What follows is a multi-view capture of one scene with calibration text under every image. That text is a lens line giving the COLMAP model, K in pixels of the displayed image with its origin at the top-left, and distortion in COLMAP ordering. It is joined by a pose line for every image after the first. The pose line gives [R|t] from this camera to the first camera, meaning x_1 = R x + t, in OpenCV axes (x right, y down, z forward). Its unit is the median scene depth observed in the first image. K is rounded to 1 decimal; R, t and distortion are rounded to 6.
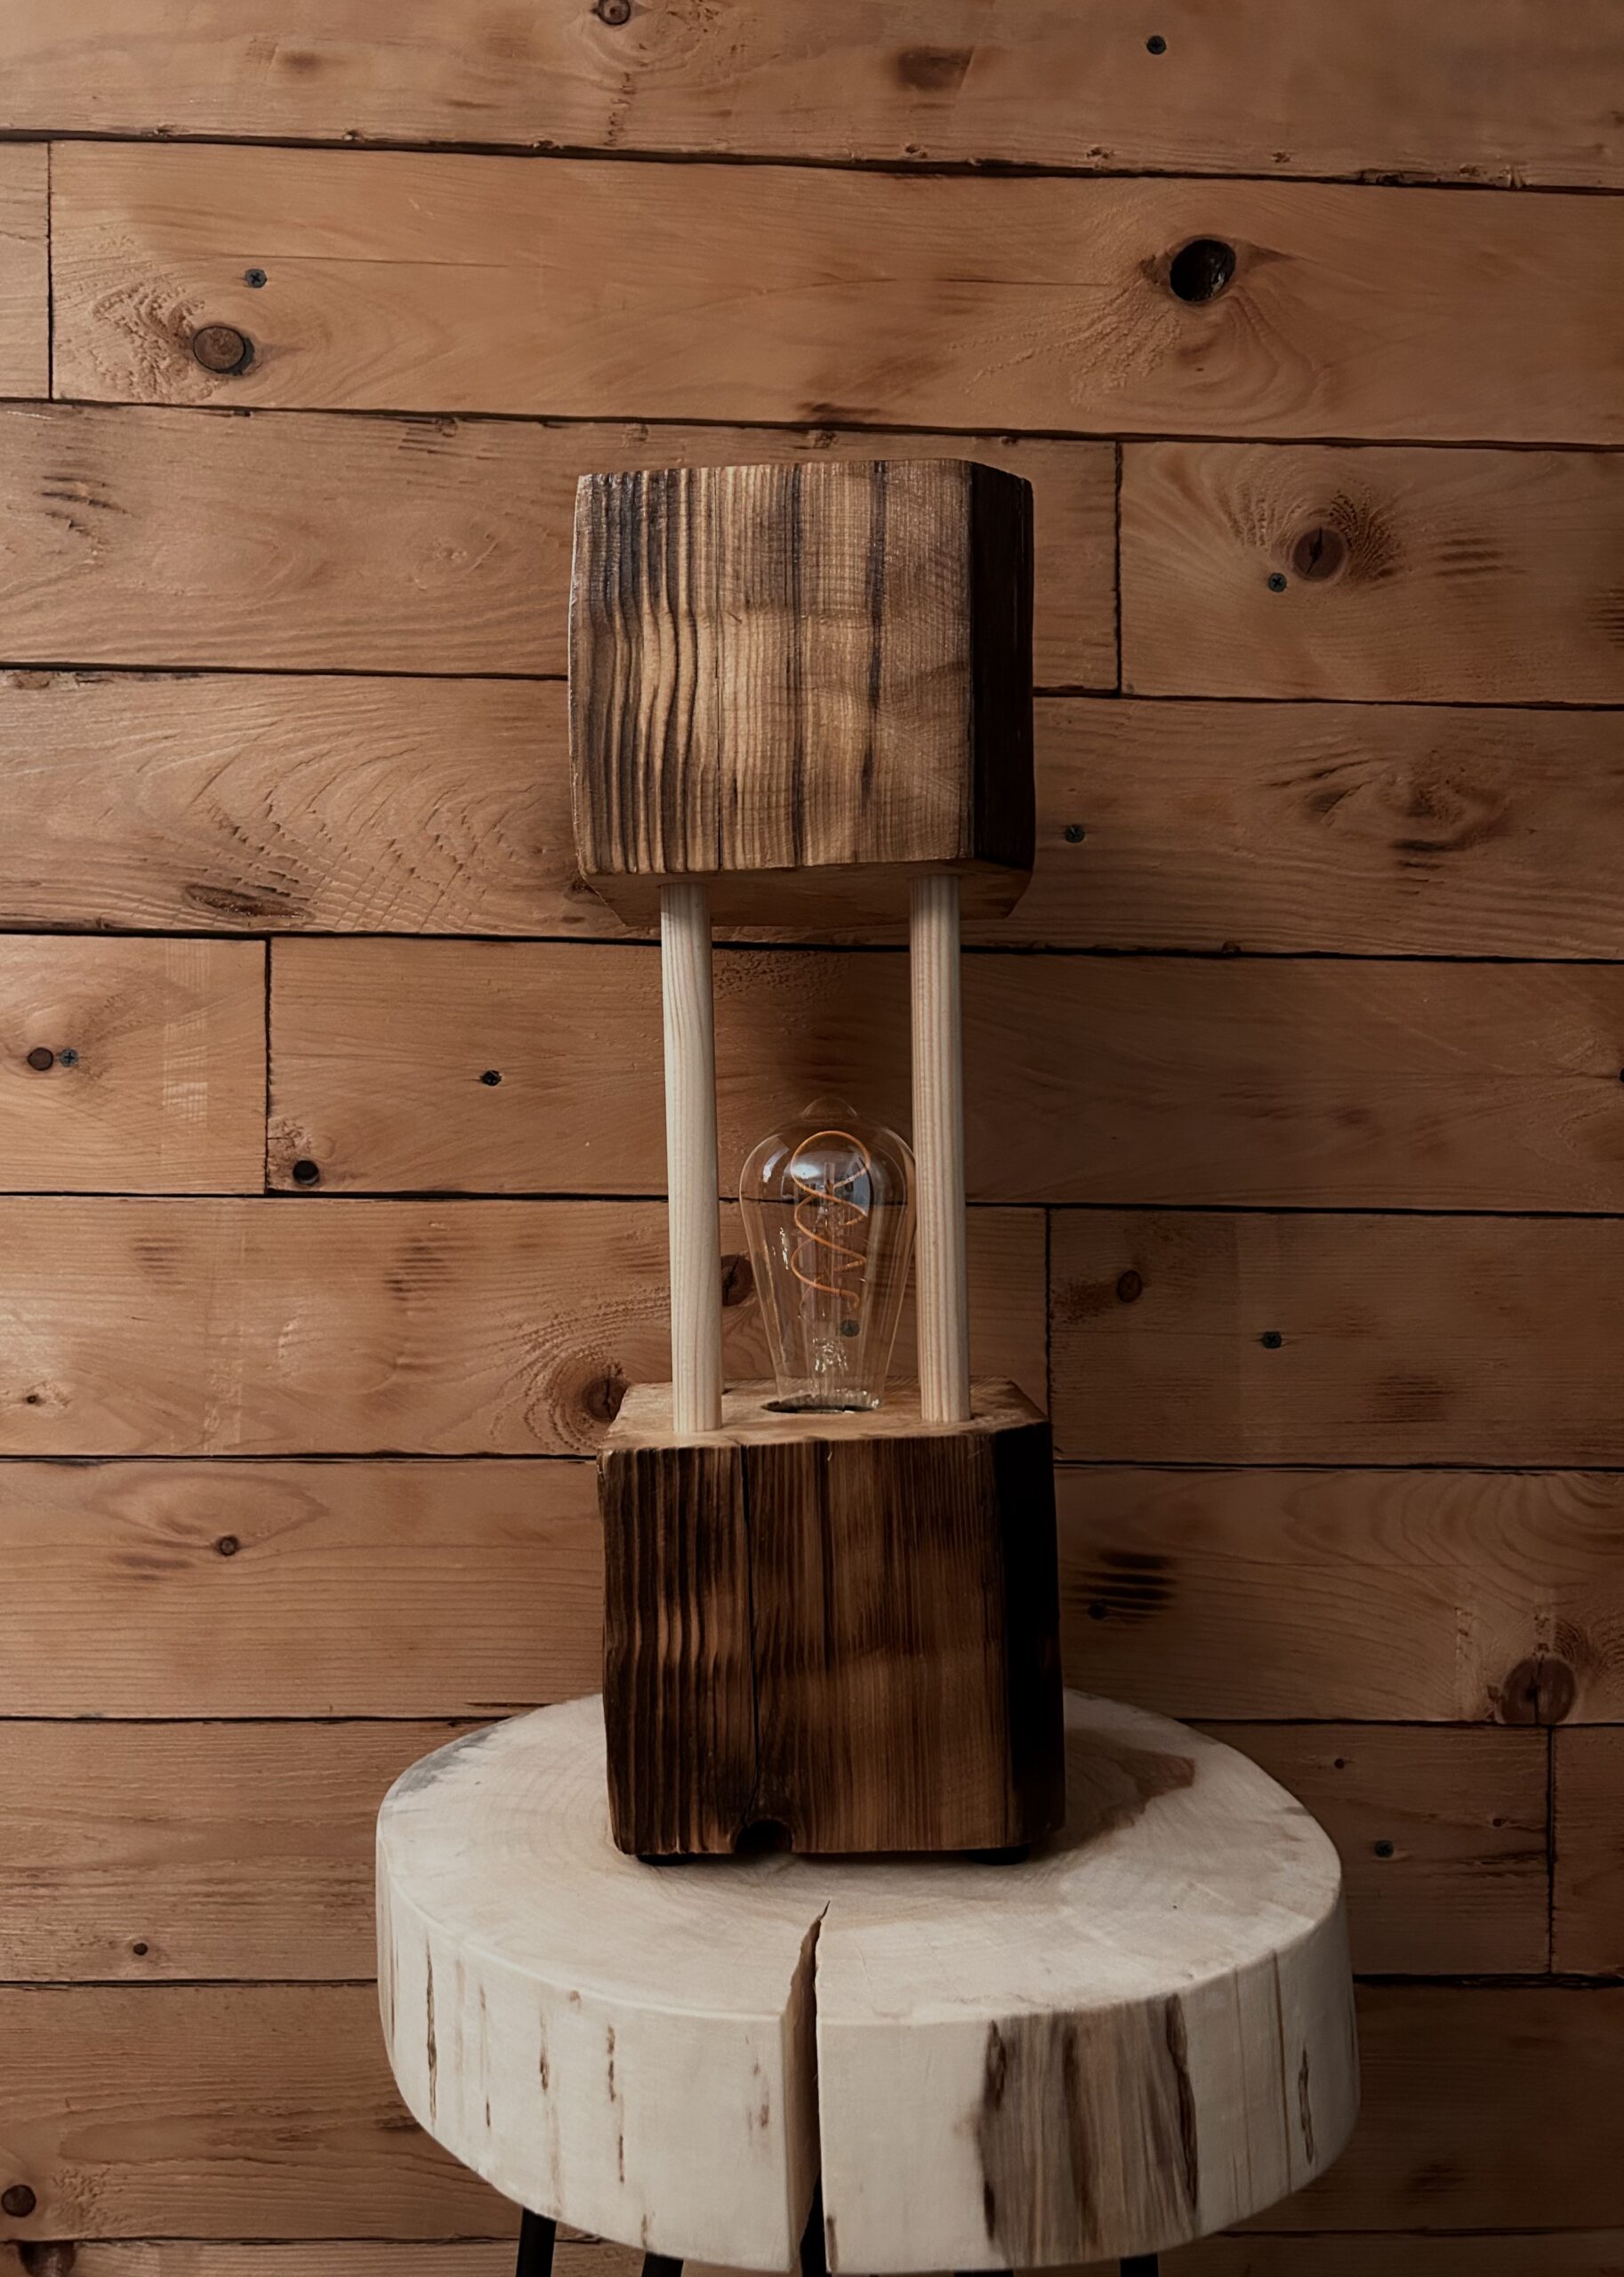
lens RADIAL K [[1899.4, 0, 781.6], [0, 1899.4, 1175.4], [0, 0, 1]] dist [0.033088, -0.061296]
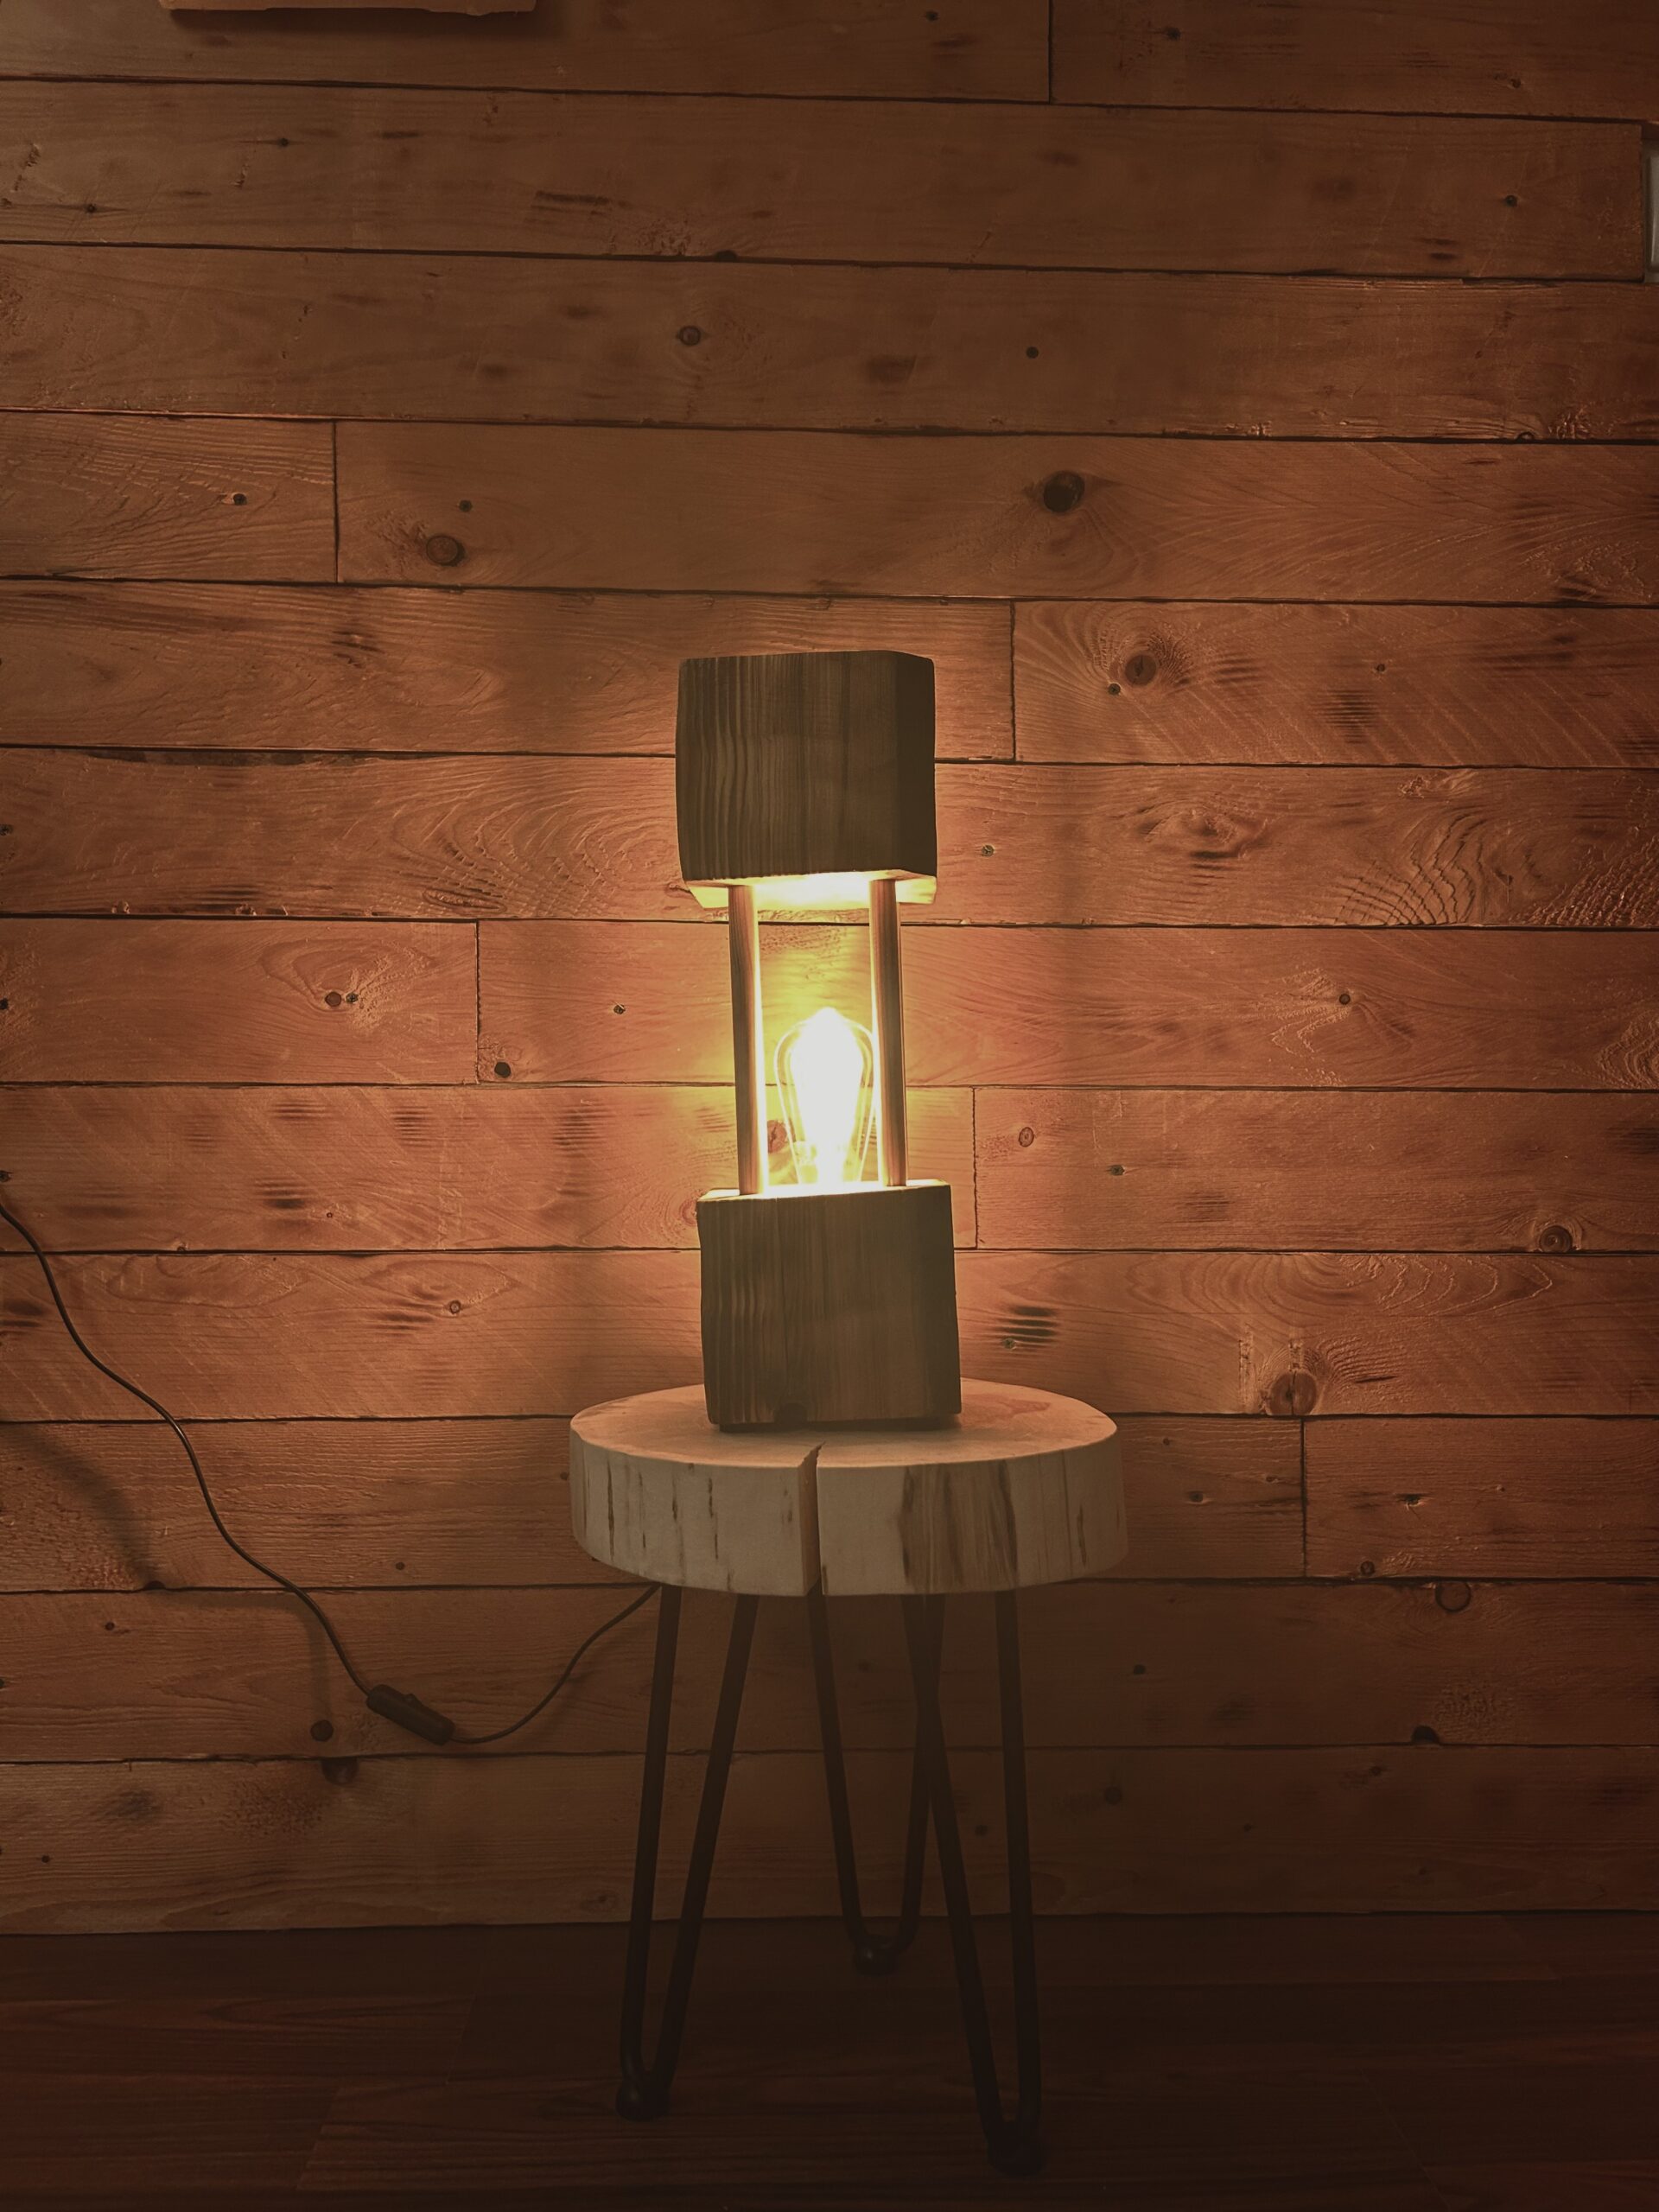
lens RADIAL K [[1655.8, 0, 829.5], [0, 1655.8, 1106.0], [0, 0, 1]] dist [0.120918, -0.291558]
pose [[0.999928, -0.011672, 0.002888, 0.016898], [0.011720, 0.999783, -0.017212, 0.055949], [-0.002686, 0.017245, 0.999848, -0.382507]]
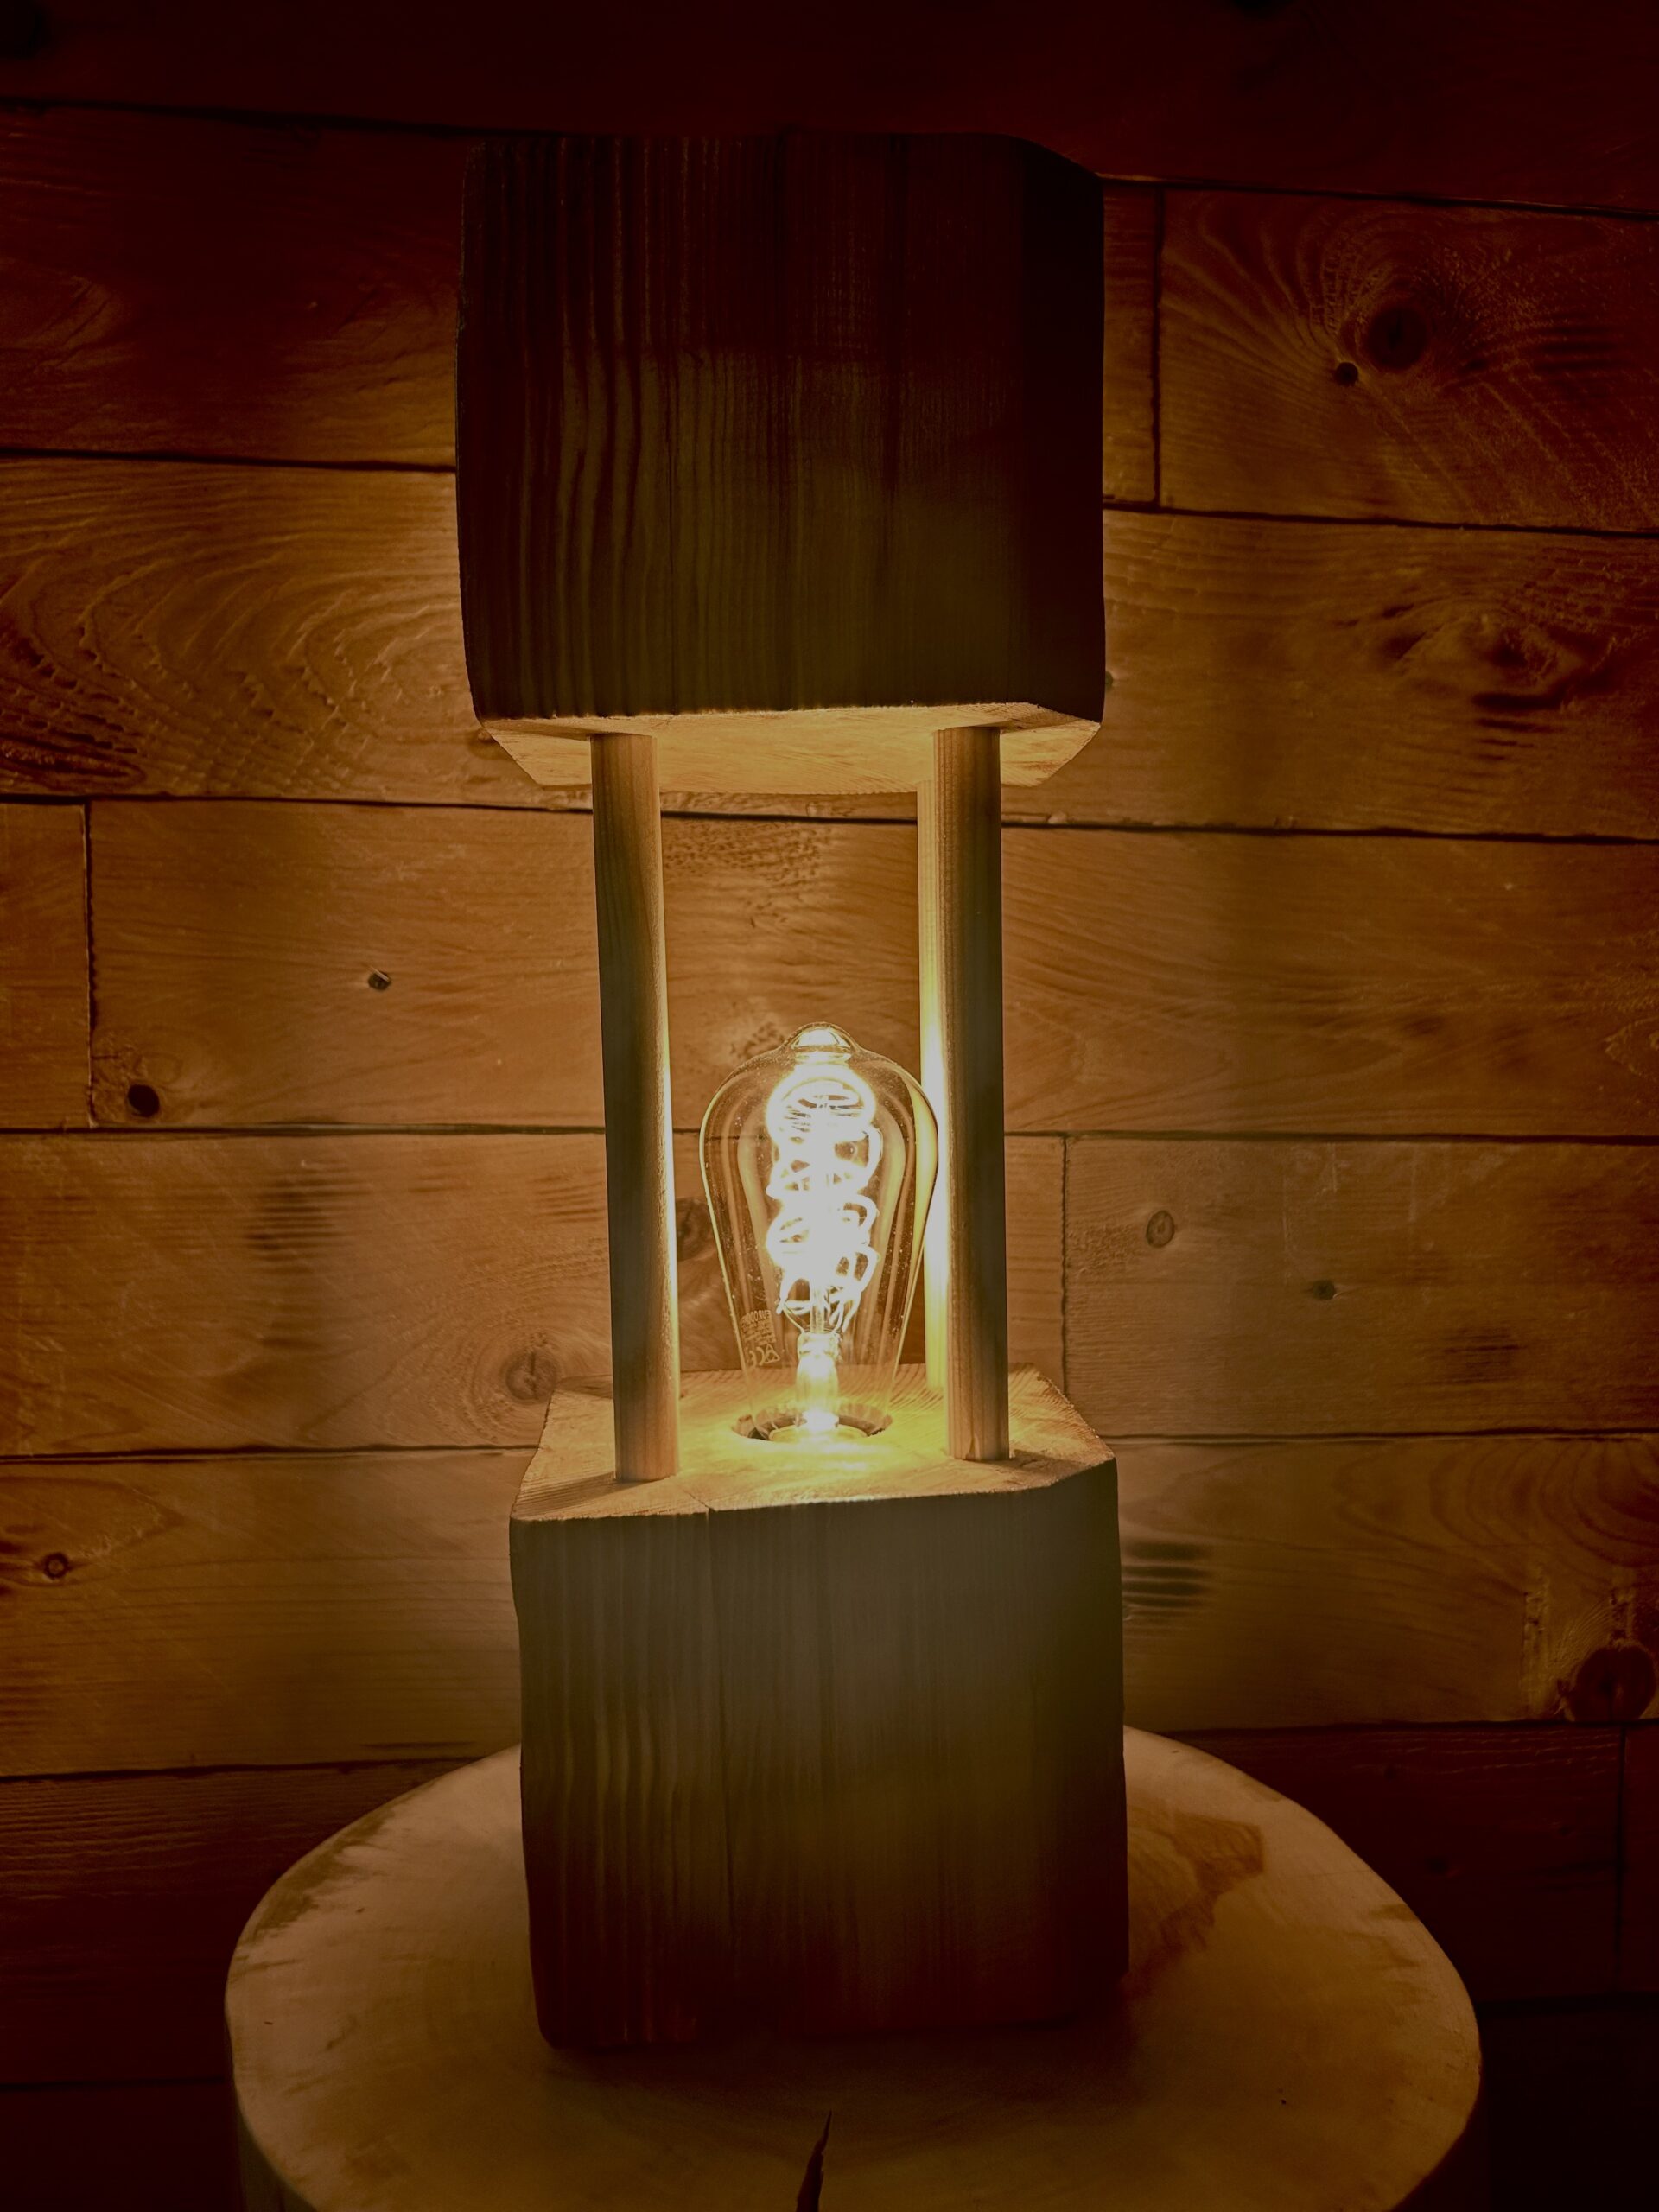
lens RADIAL K [[1689.0, 0, 829.5], [0, 1689.0, 1106.0], [0, 0, 1]] dist [0.007264, -0.006034]
pose [[0.997292, -0.005050, 0.073370, -0.017109], [0.000647, 0.998203, 0.059923, -0.041512], [-0.073540, -0.059713, 0.995503, 0.280641]]
